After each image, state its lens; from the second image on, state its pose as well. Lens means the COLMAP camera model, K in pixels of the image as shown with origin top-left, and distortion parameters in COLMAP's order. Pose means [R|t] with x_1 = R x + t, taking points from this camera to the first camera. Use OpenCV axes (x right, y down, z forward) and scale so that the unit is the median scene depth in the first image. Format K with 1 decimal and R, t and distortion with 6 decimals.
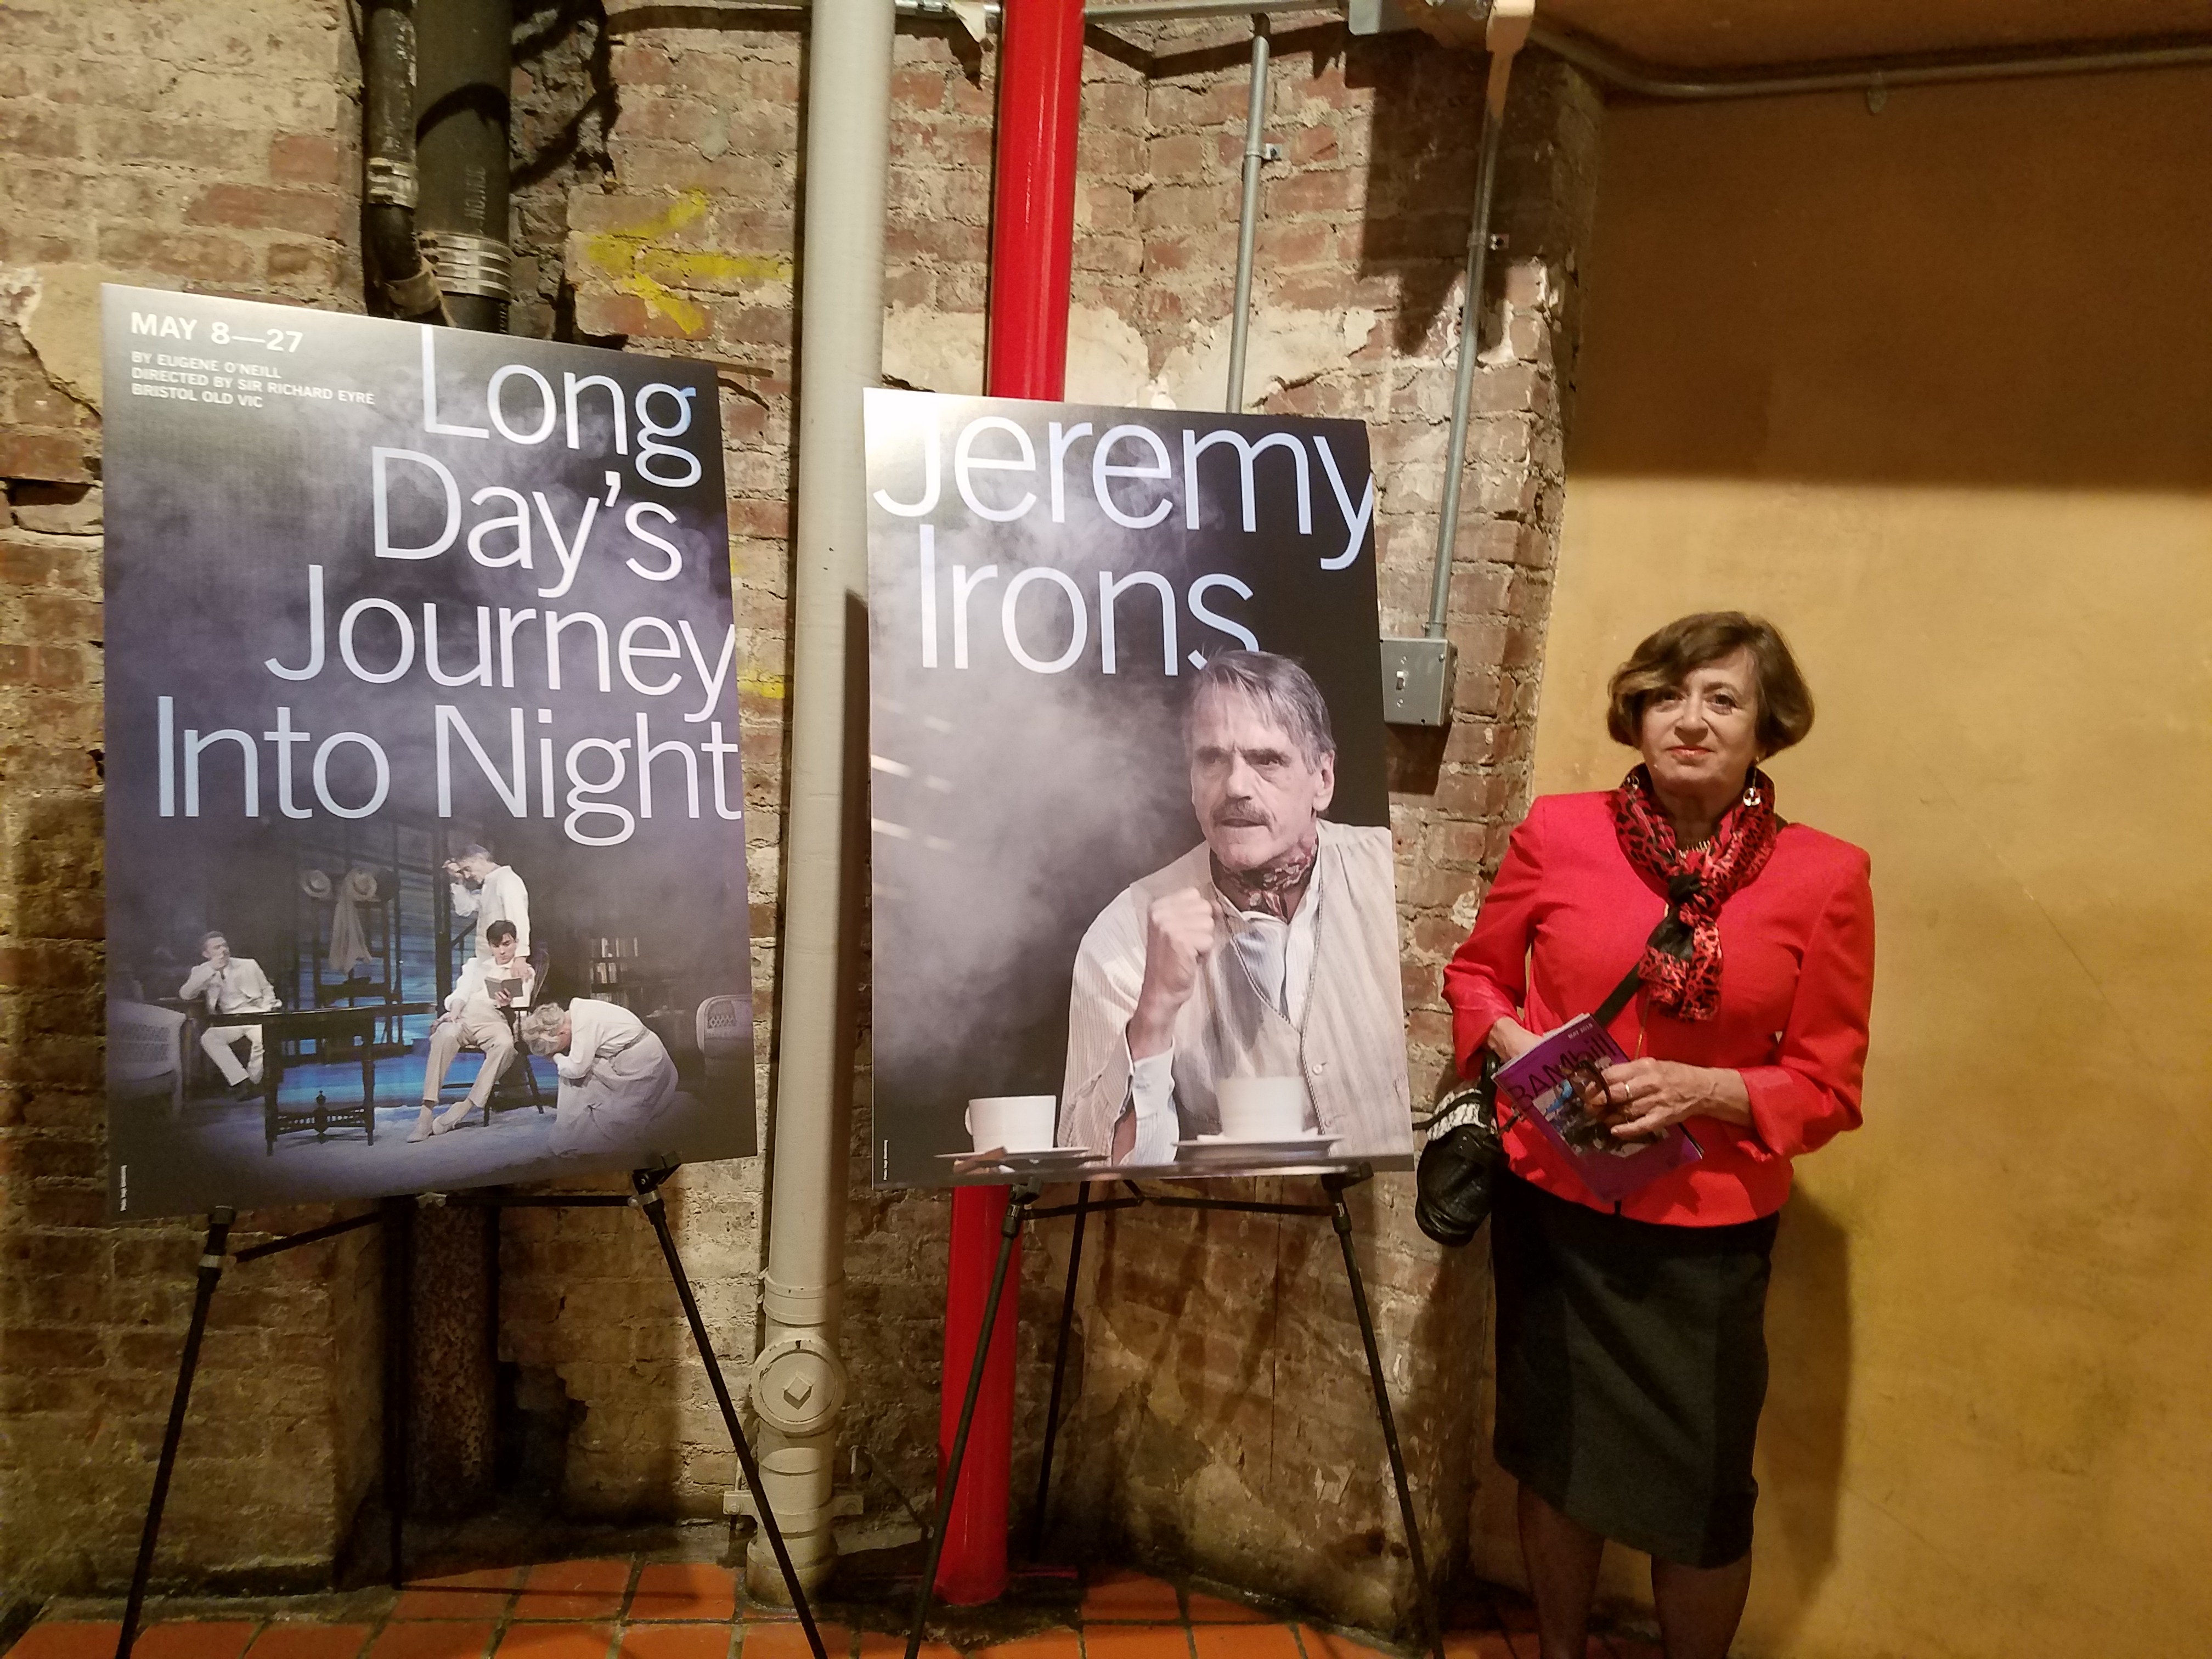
lens RADIAL K [[1650.1, 0, 1111.3], [0, 1650.1, 853.6], [0, 0, 1]] dist [0.277063, -0.520156]
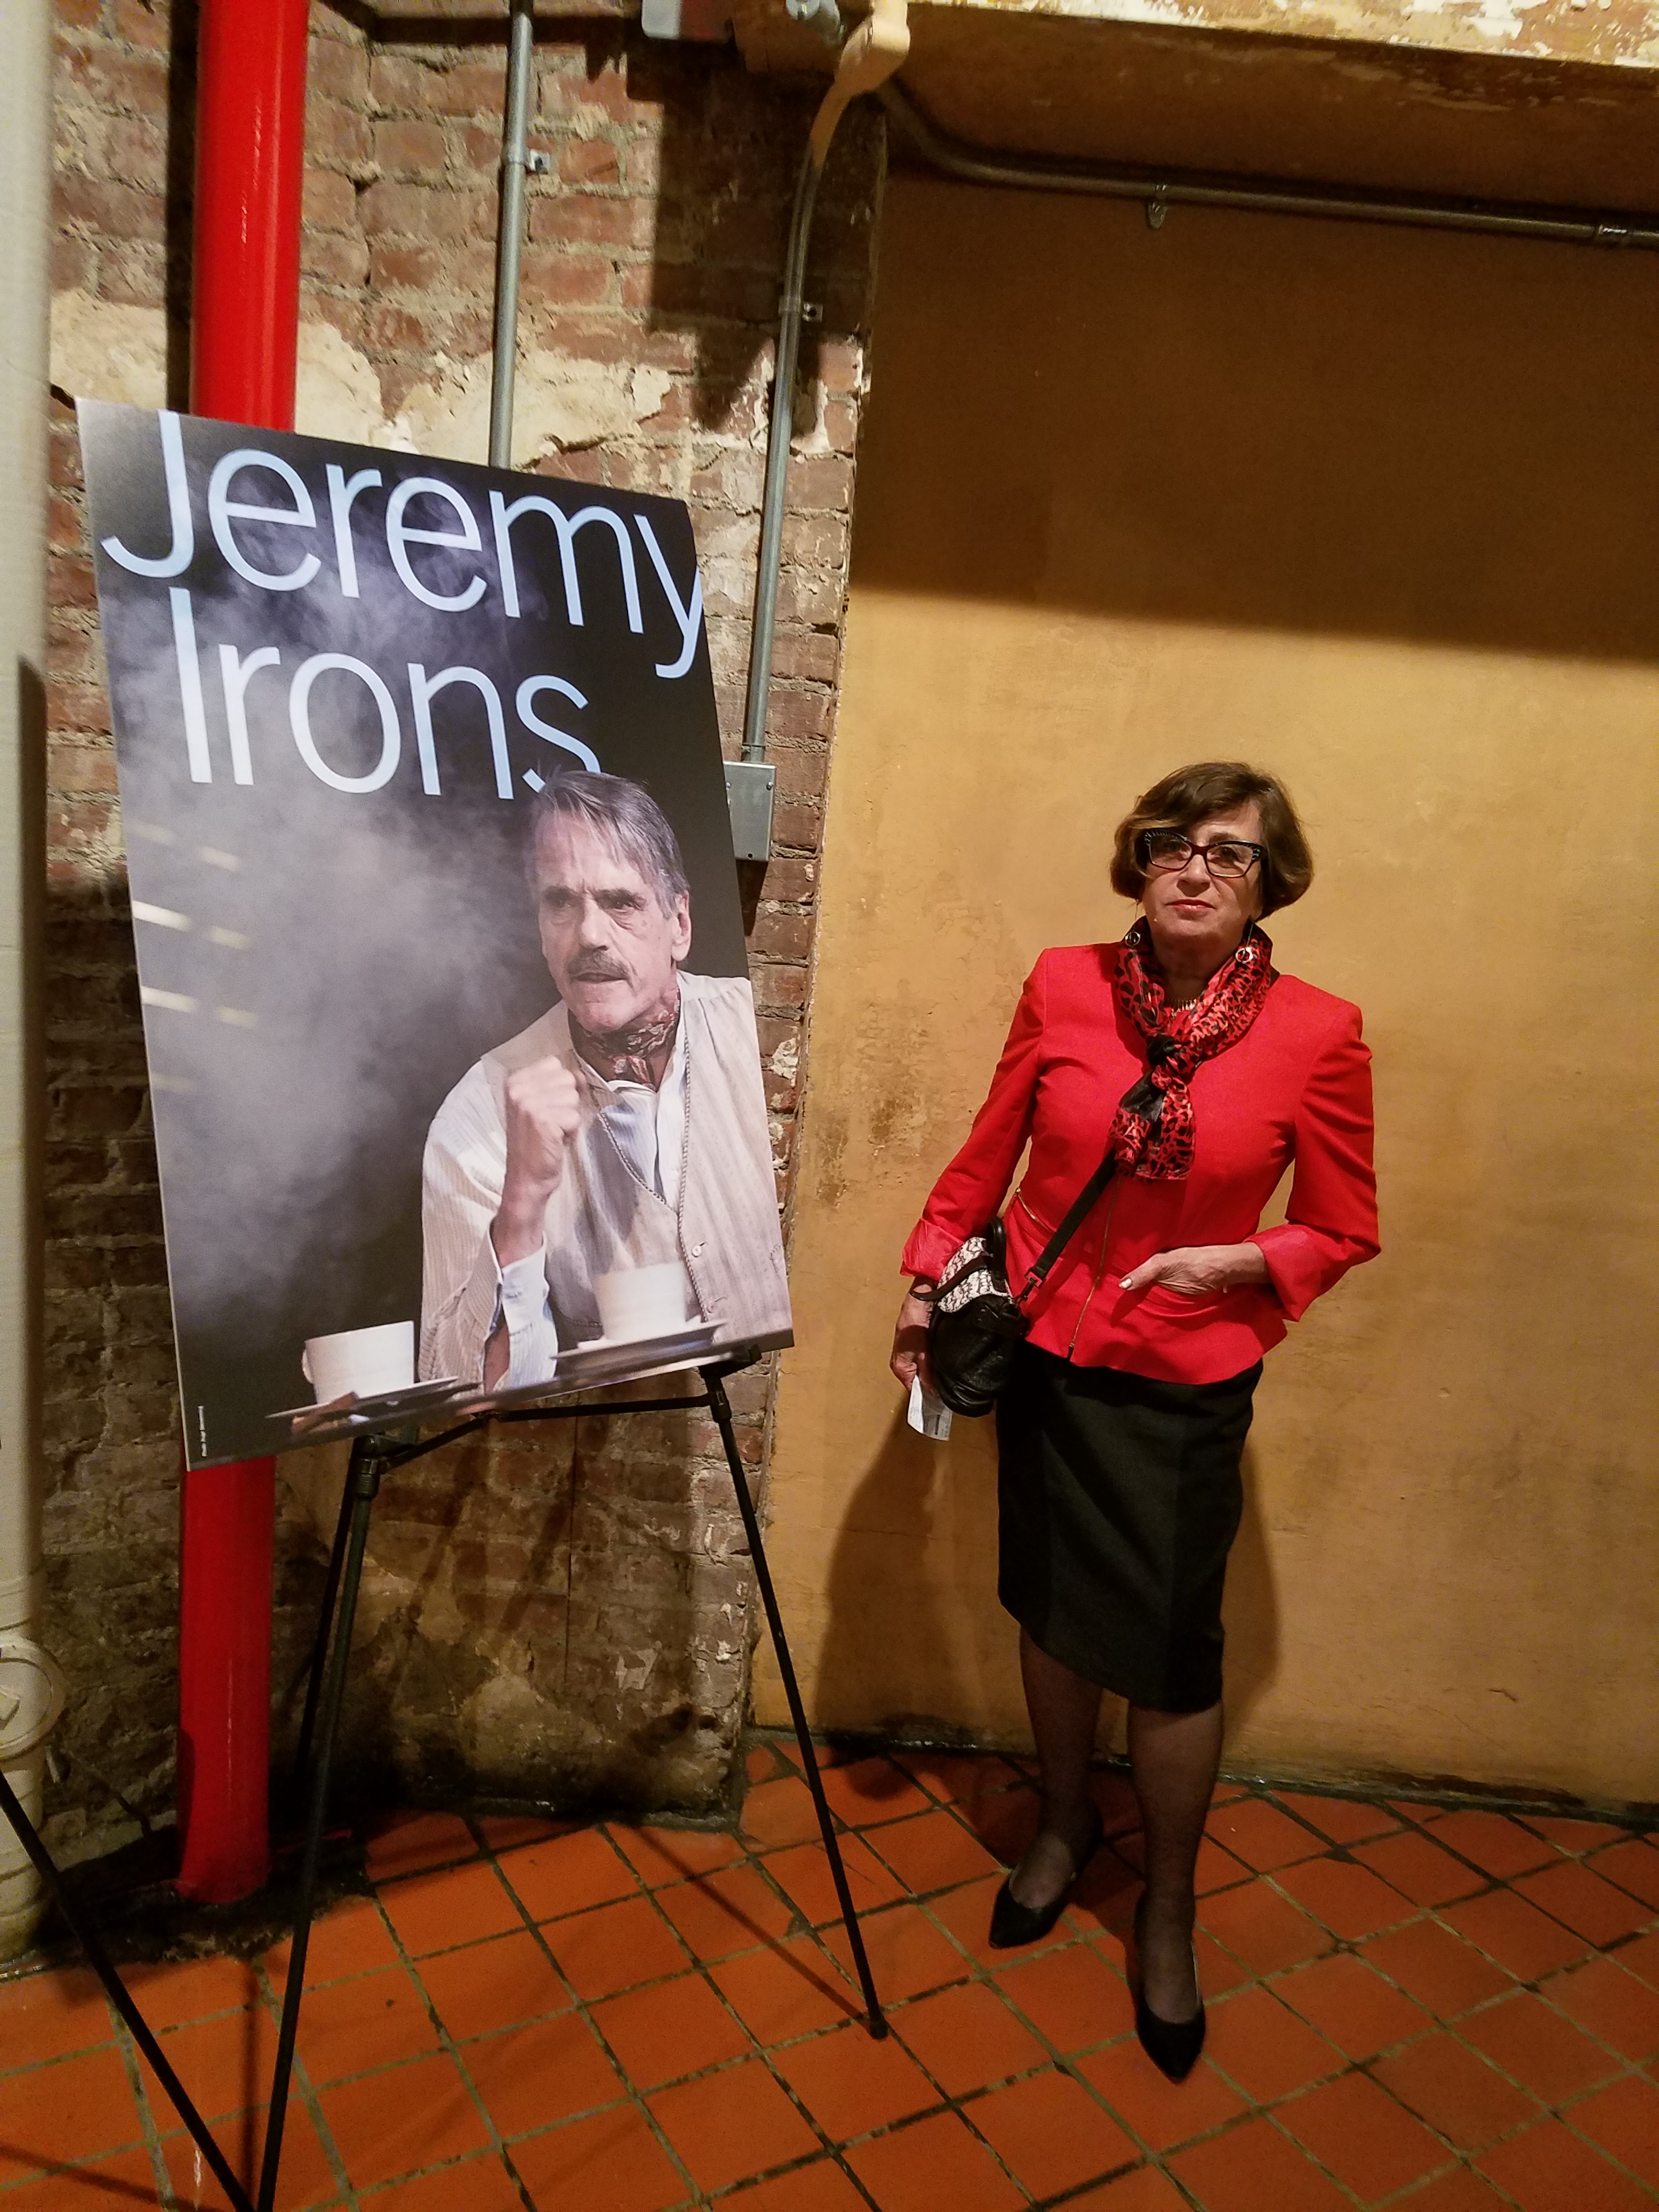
lens RADIAL K [[1650.1, 0, 829.5], [0, 1650.1, 1106.0], [0, 0, 1]] dist [0.277063, -0.520156]
pose [[0.902176, -0.063853, 0.426617, -0.174512], [0.024252, 0.994928, 0.097627, -0.031451], [-0.430687, -0.077730, 0.899148, 0.157686]]
